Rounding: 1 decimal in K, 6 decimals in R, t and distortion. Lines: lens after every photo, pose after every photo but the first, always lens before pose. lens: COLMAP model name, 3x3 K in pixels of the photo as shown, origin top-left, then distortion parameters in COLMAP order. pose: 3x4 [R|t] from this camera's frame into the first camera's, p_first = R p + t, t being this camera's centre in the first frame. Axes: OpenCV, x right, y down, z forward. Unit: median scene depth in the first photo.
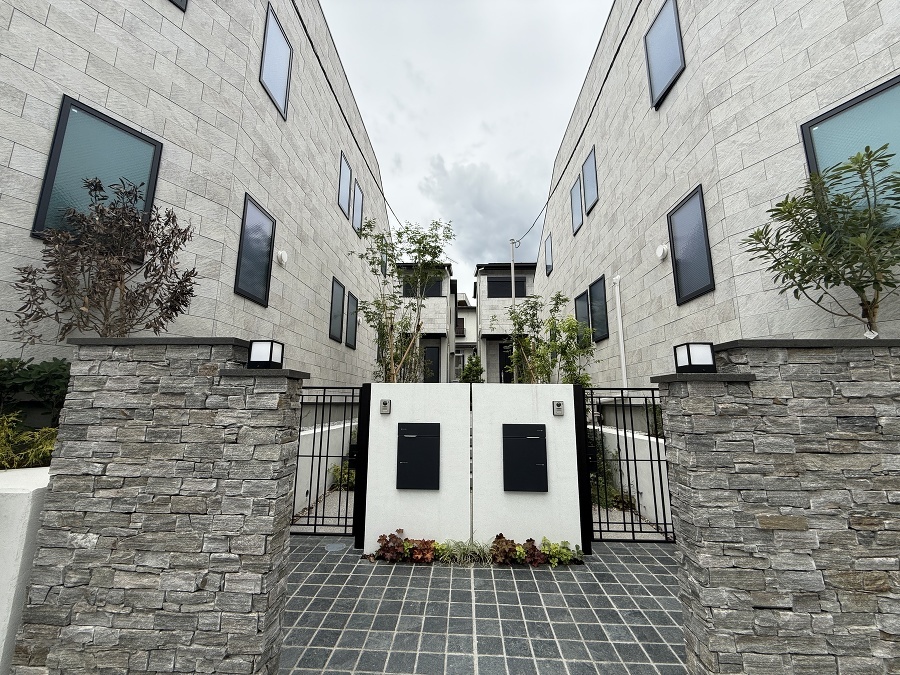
lens RADIAL K [[358.7, 0, 450.3], [0, 358.7, 335.6], [0, 0, 1]] dist [-0.002204, 0.000633]
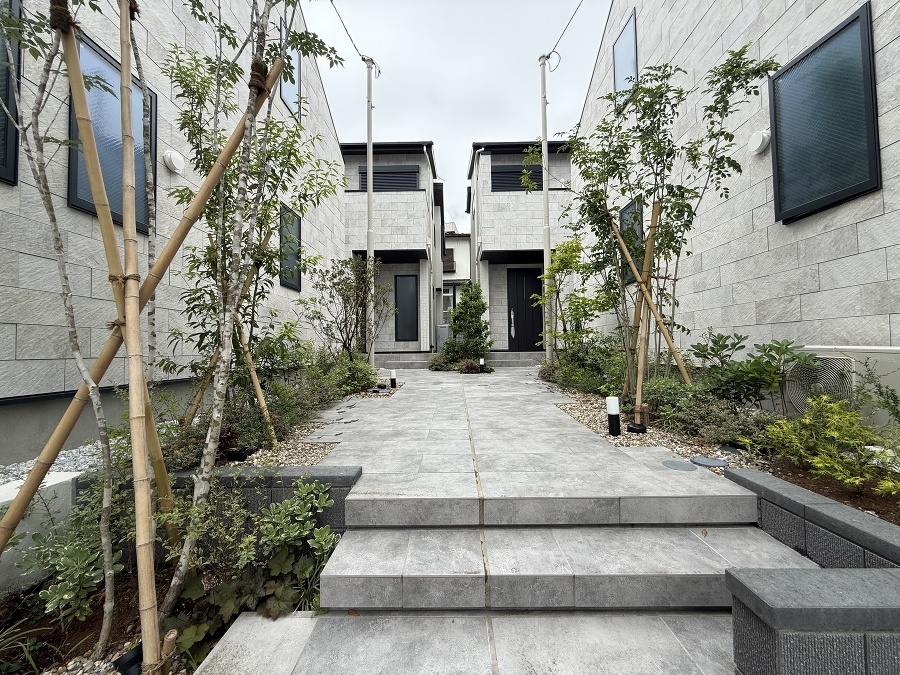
lens RADIAL K [[358.7, 0, 450.7], [0, 358.7, 339.4], [0, 0, 1]] dist [-0.002204, 0.000633]
pose [[0.999408, -0.018913, 0.028754, 0.009654], [0.014262, 0.987950, 0.154117, 0.046203], [-0.031323, -0.153616, 0.987634, 0.318895]]
